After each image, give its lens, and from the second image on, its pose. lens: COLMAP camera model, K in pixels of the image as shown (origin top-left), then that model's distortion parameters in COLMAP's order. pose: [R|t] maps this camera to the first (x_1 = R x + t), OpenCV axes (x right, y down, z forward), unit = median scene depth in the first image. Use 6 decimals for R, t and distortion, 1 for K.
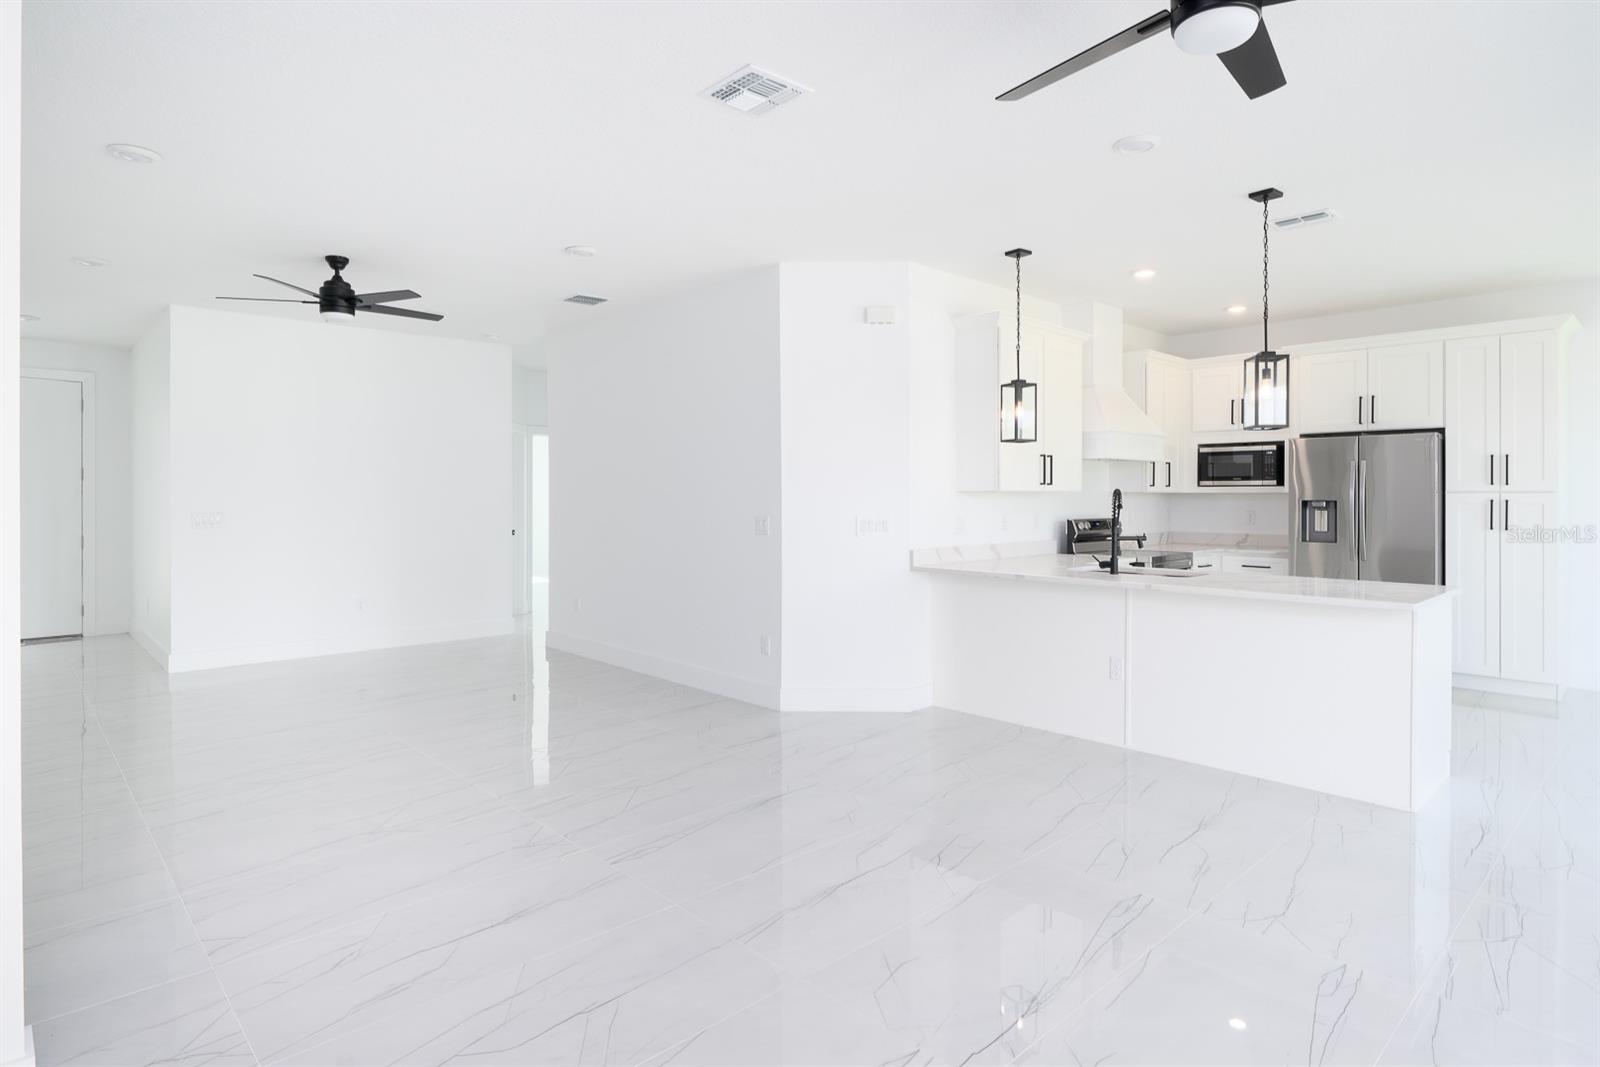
lens RADIAL K [[861.4, 0, 800.3], [0, 861.4, 497.2], [0, 0, 1]] dist [-0.003460, -0.000957]
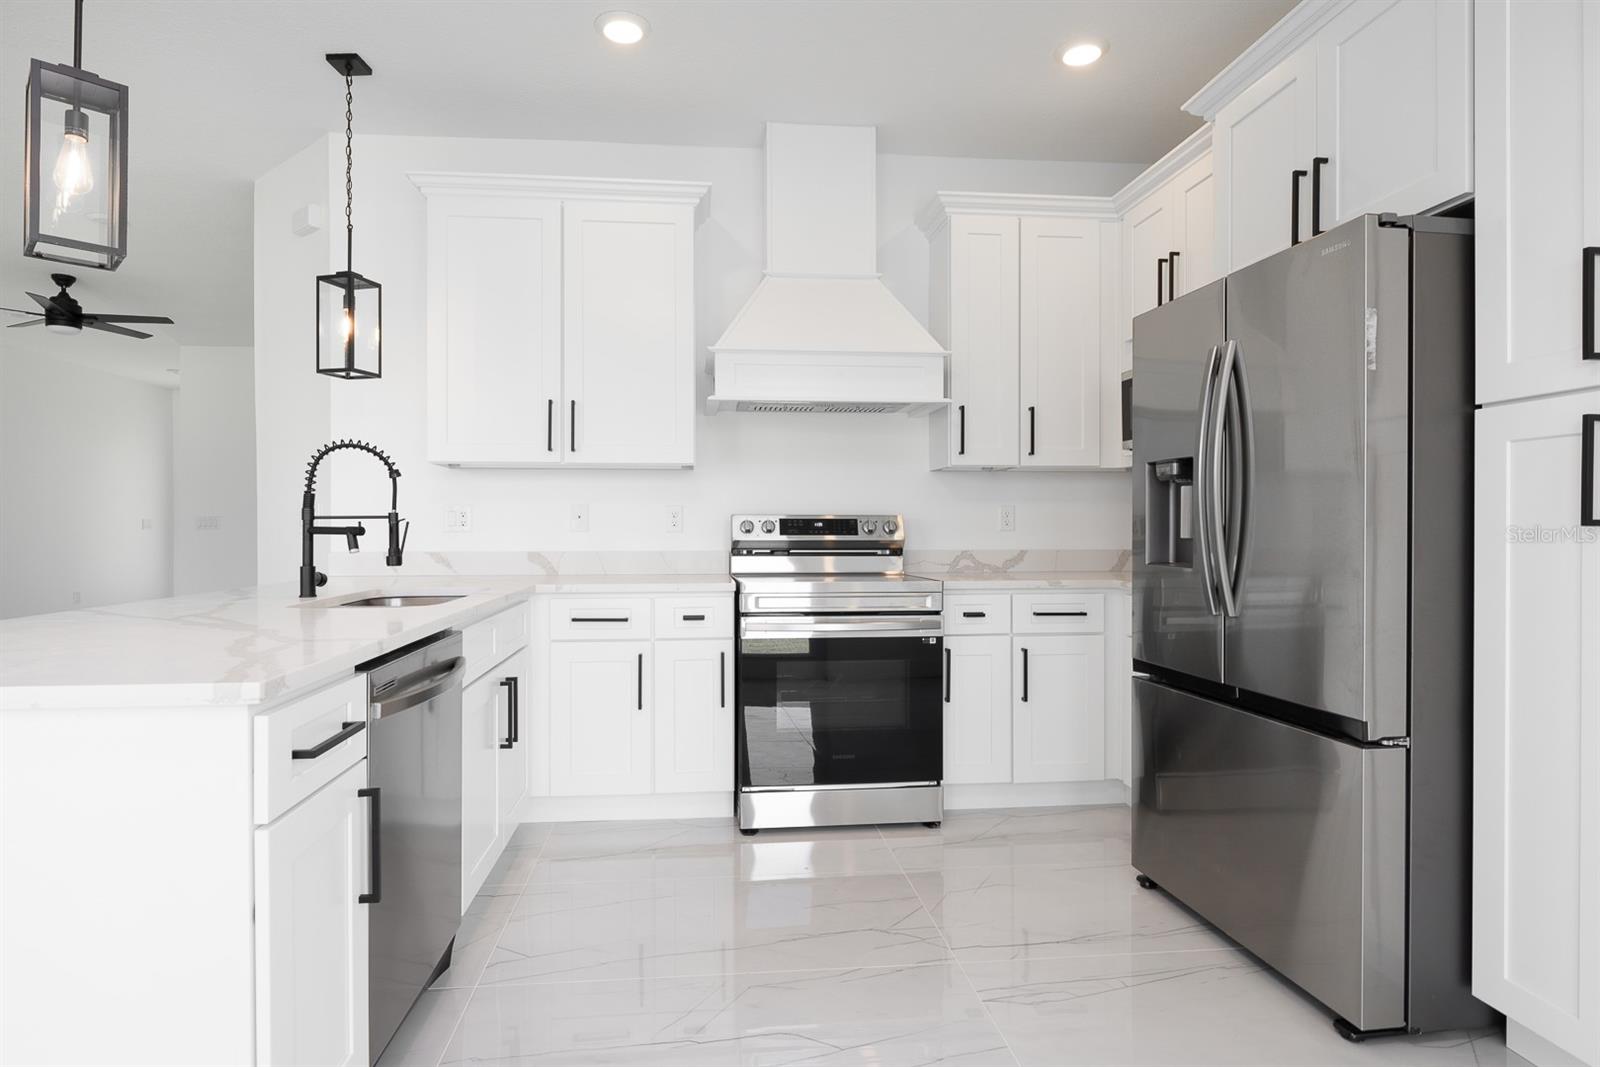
lens RADIAL K [[856.6, 0, 778.8], [0, 856.6, 526.7], [0, 0, 1]] dist [-0.003785, -0.000661]
pose [[0.789511, -0.000659, -0.613735, 0.777172], [-0.000705, 0.999998, -0.001981, 0.039066], [0.613735, 0.001997, 0.789509, 0.640320]]
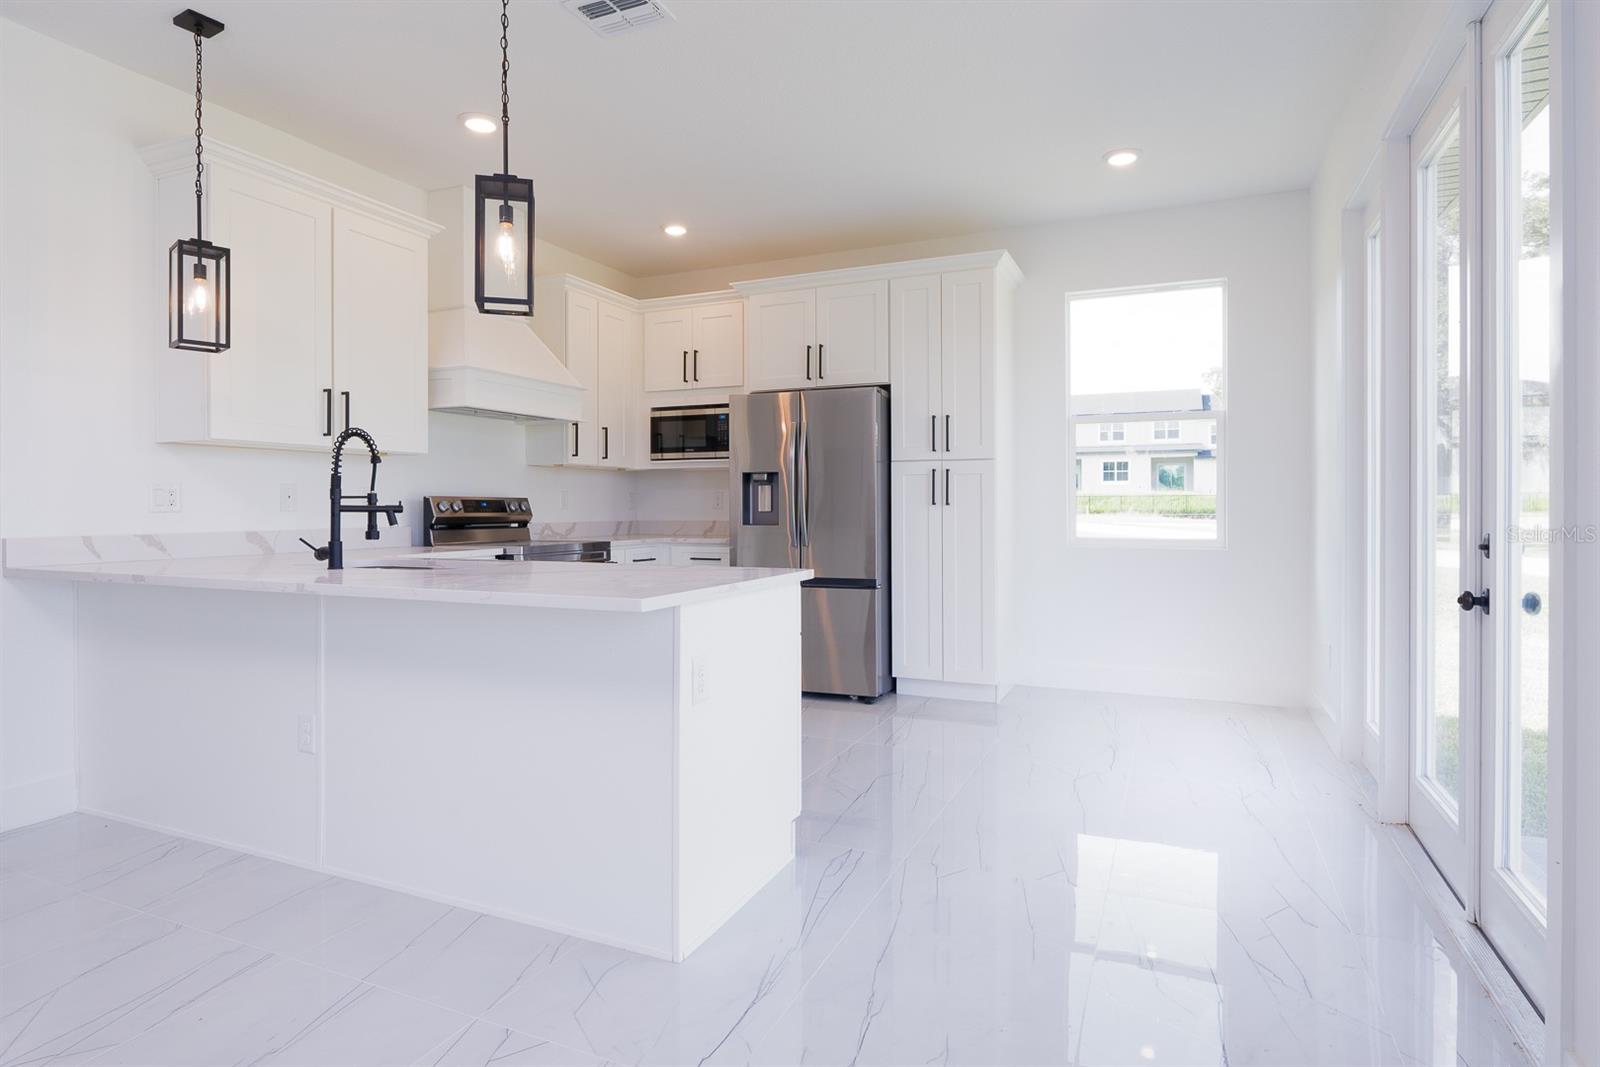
lens RADIAL K [[857.9, 0, 802.1], [0, 857.9, 512.7], [0, 0, 1]] dist [-0.008594, 0.000692]
pose [[0.921373, -0.005335, 0.388643, 0.364483], [0.003682, 0.999981, 0.004997, 0.041012], [-0.388662, -0.003173, 0.921375, 0.281025]]
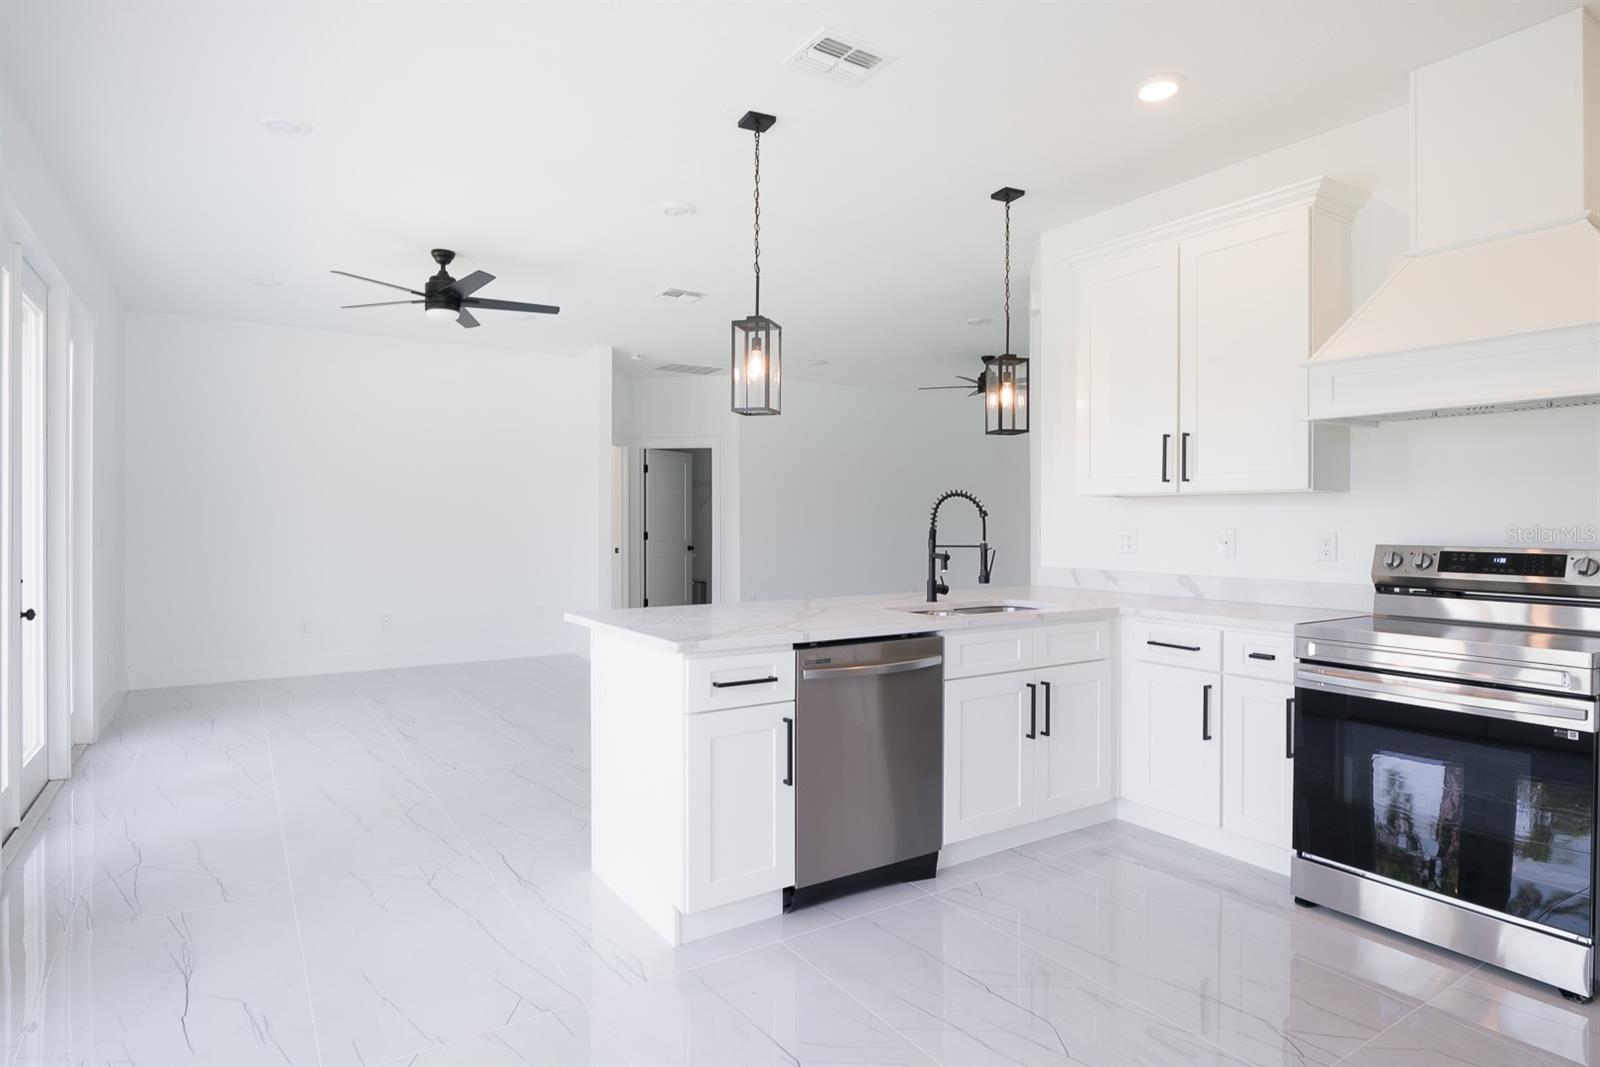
lens RADIAL K [[869.8, 0, 802.4], [0, 869.8, 521.5], [0, 0, 1]] dist [-0.003553, -0.001469]
pose [[-0.173514, 0.000601, -0.984831, 0.966991], [-0.005186, 0.999985, 0.001524, 0.014884], [0.984818, 0.005371, -0.173509, 0.859514]]
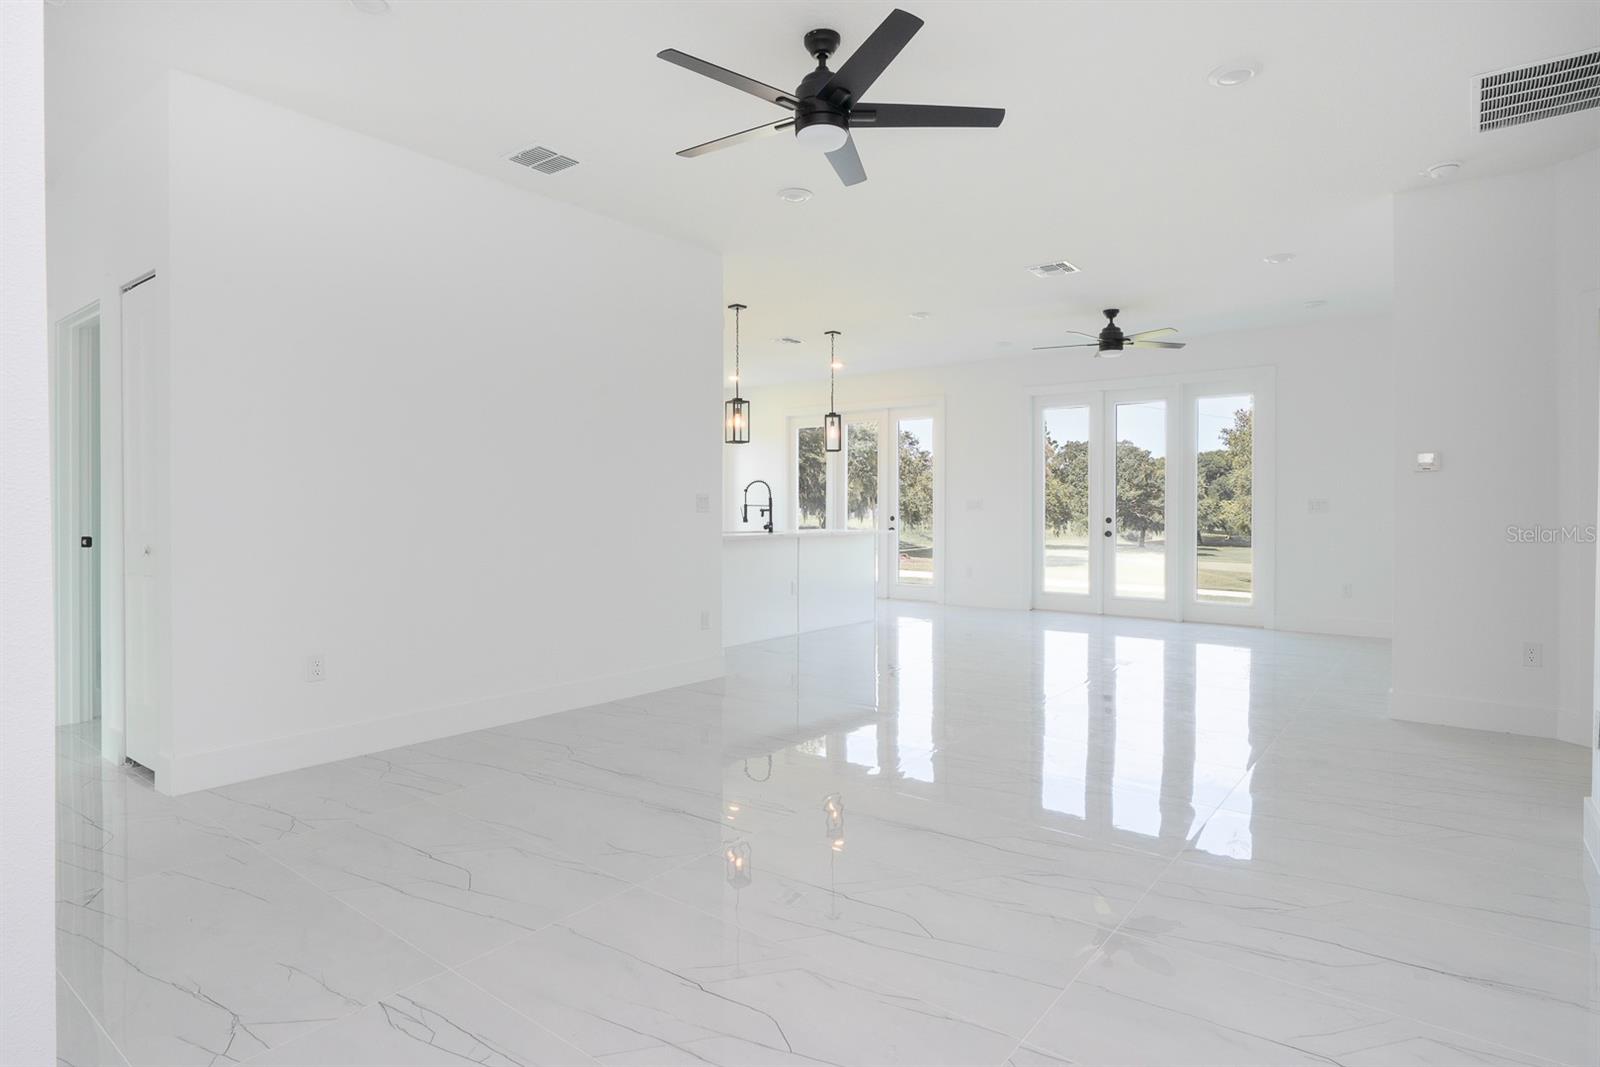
lens RADIAL K [[856.6, 0, 778.8], [0, 856.6, 526.7], [0, 0, 1]] dist [-0.003785, -0.000661]
pose [[-0.137417, -0.019697, 0.990317, -1.020741], [0.000721, 0.999800, 0.019985, 0.039056], [-0.990513, 0.003461, -0.137375, 1.013832]]
